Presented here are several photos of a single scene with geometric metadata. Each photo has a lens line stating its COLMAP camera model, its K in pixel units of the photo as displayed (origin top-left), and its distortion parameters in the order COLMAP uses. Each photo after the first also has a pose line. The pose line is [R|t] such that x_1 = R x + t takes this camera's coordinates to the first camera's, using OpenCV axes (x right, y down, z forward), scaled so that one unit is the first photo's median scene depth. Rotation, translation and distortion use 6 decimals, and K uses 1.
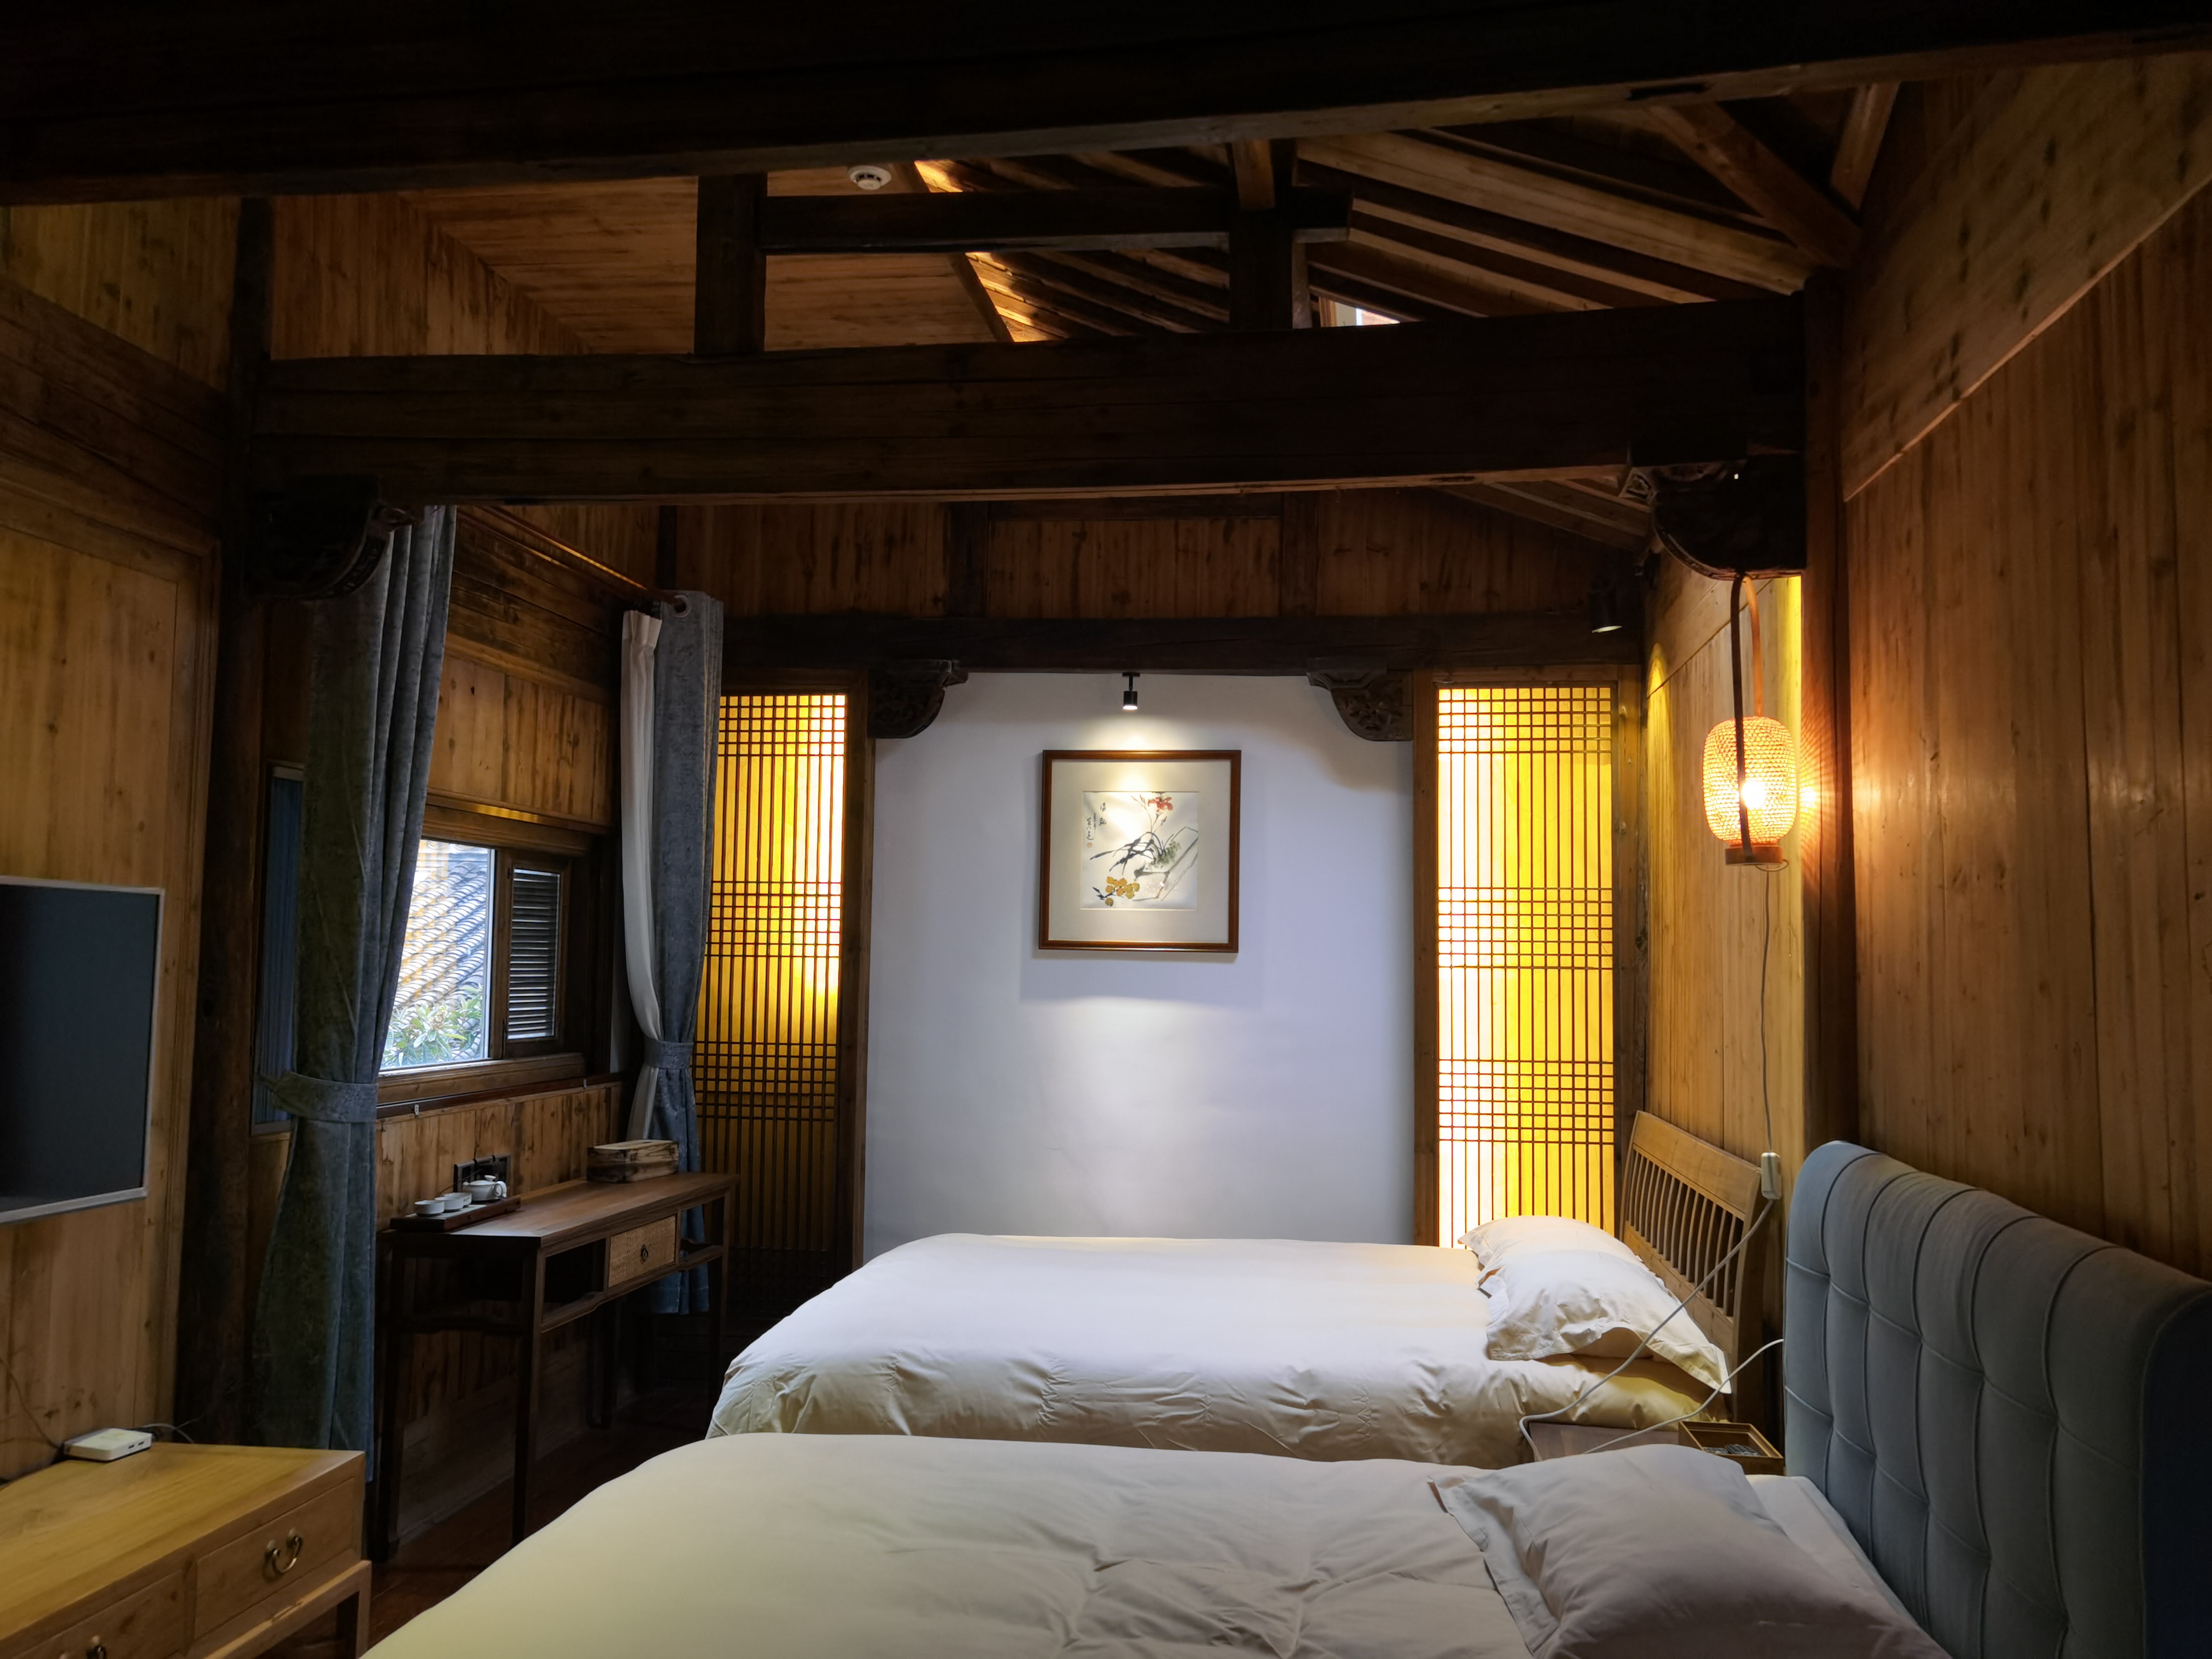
lens RADIAL K [[1764.3, 0, 1119.0], [0, 1764.3, 837.4], [0, 0, 1]] dist [-0.018009, 0.121363]
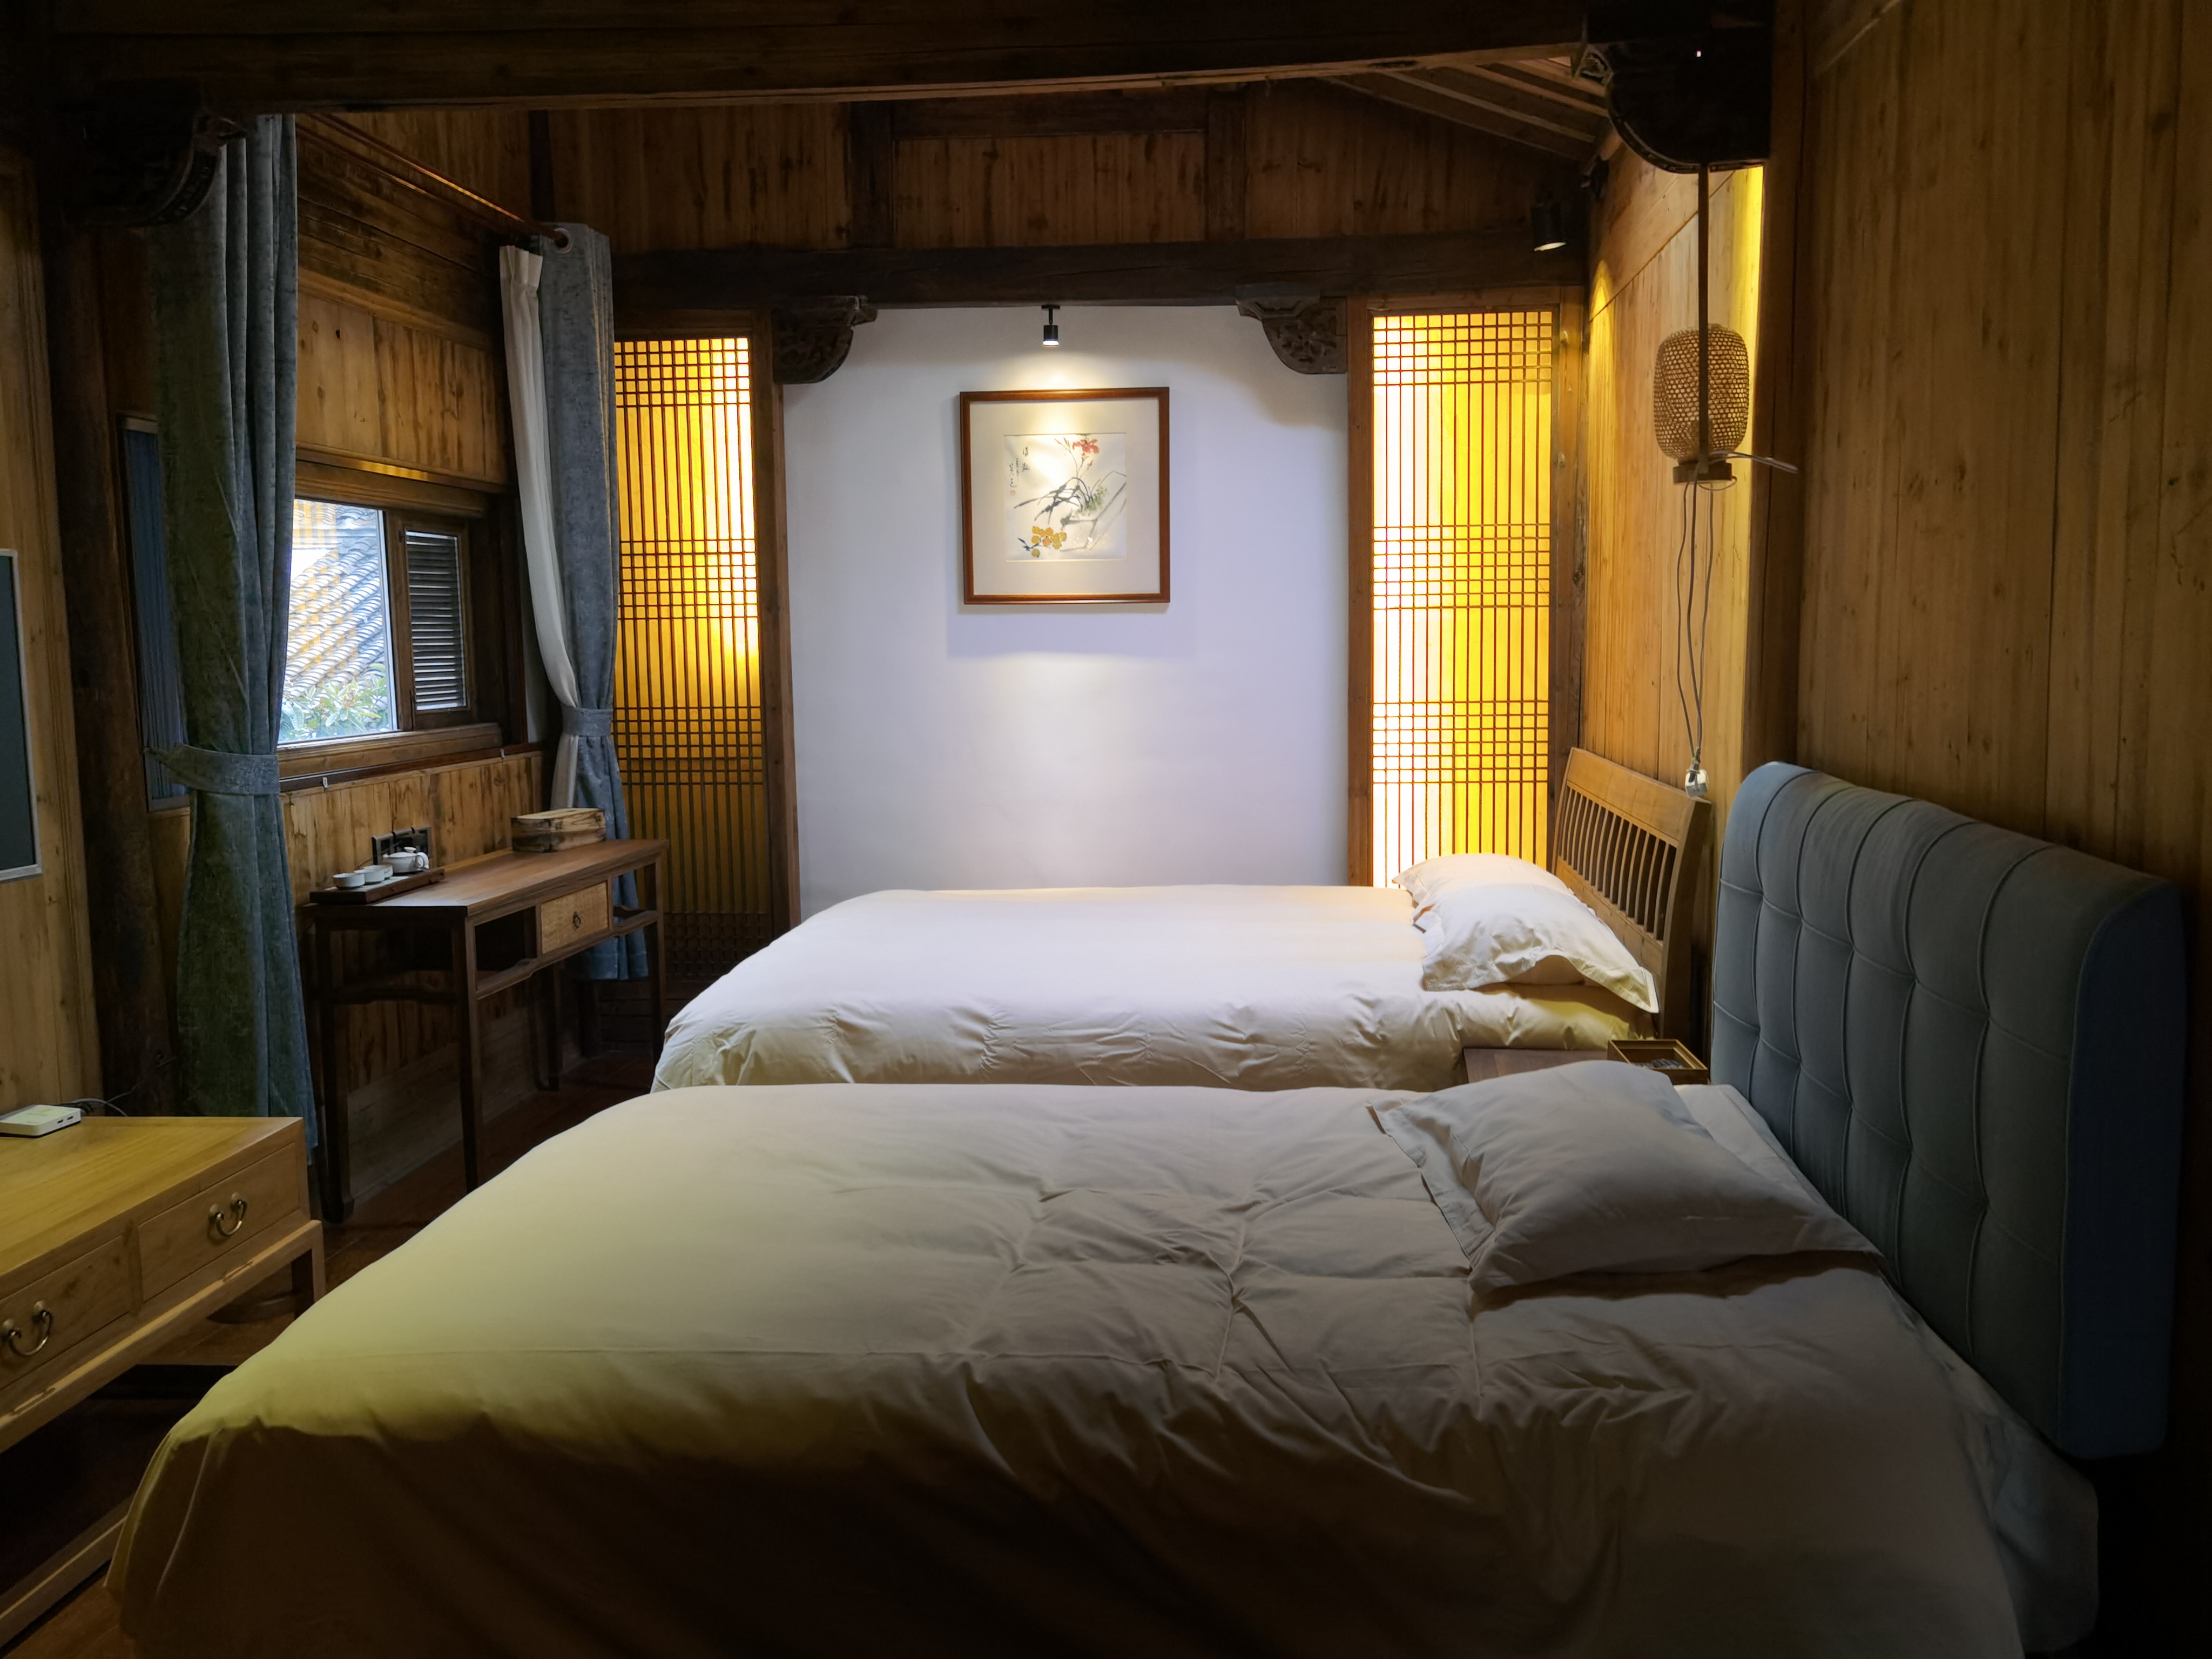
lens RADIAL K [[1771.3, 0, 1128.3], [0, 1771.3, 815.7], [0, 0, 1]] dist [-0.027336, 0.129660]
pose [[0.998652, -0.032213, 0.040700, 0.001161], [0.024530, 0.983930, 0.176863, 0.009113], [-0.045743, -0.175627, 0.983394, 0.018052]]
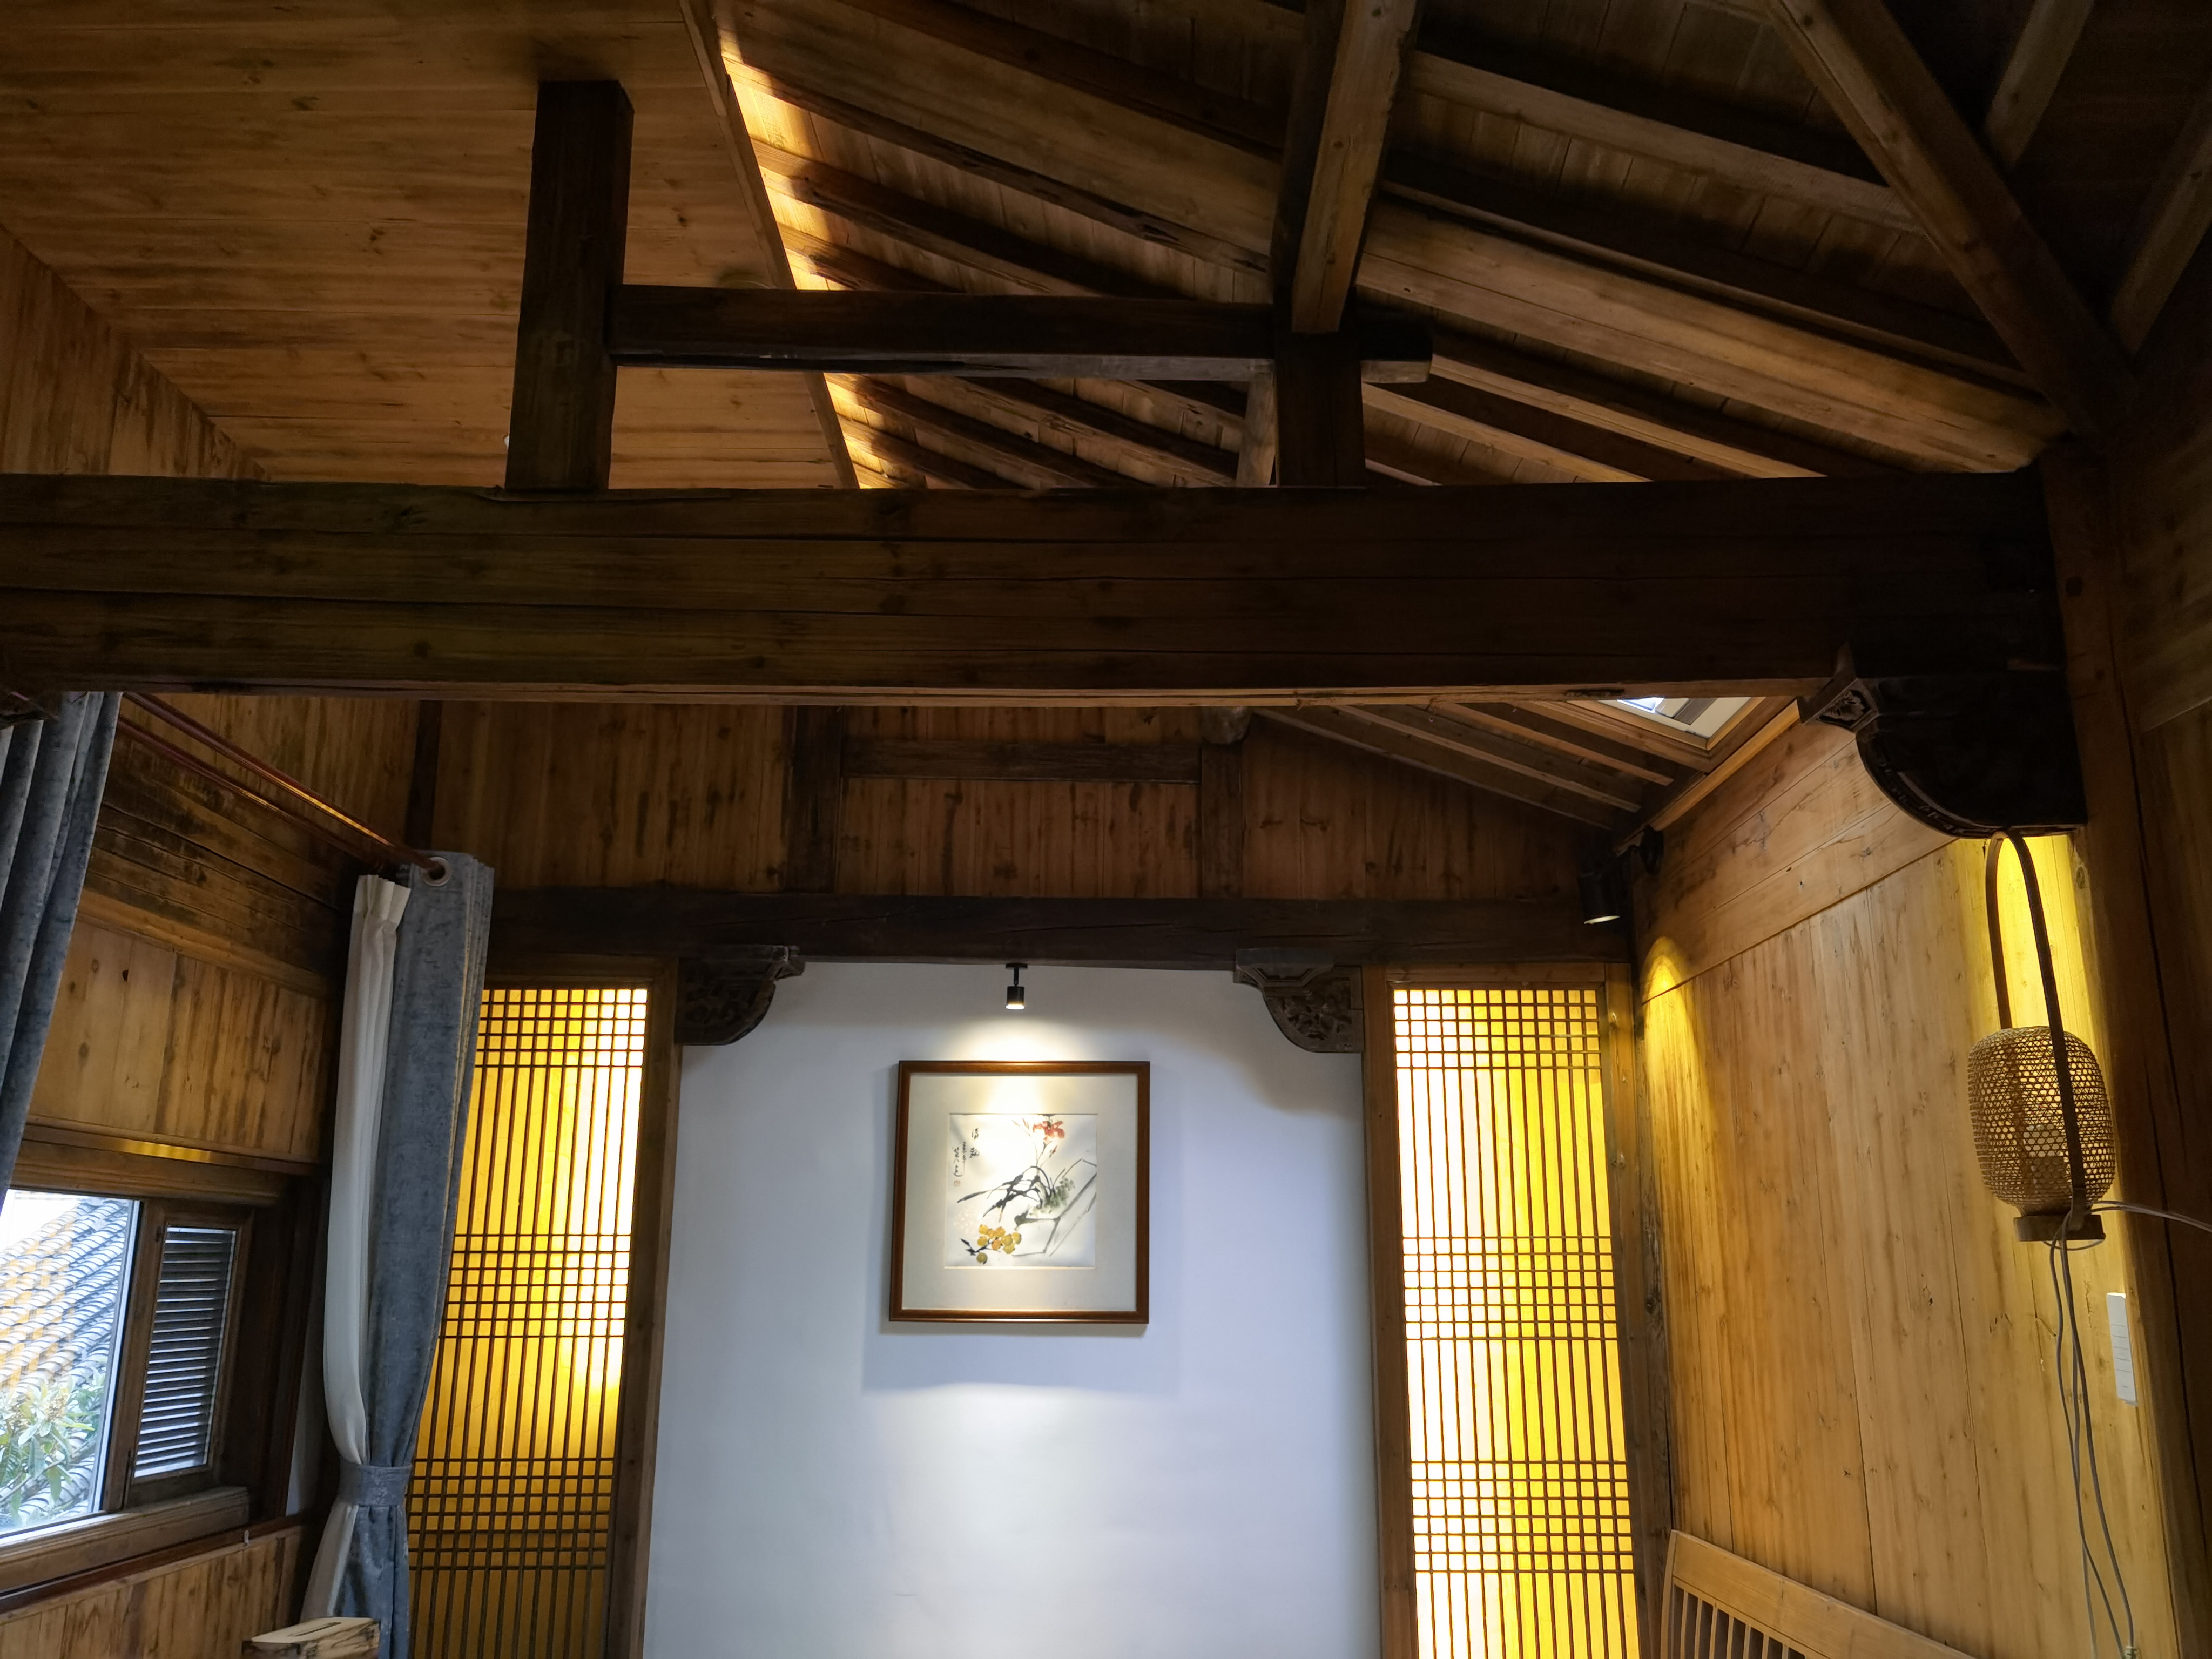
lens RADIAL K [[1788.9, 0, 1150.5], [0, 1788.9, 829.7], [0, 0, 1]] dist [0.036134, -0.023712]
pose [[0.988825, 0.024485, 0.147059, -0.058272], [0.001593, 0.984629, -0.174652, -0.011725], [-0.149075, 0.172935, 0.973586, 0.191728]]
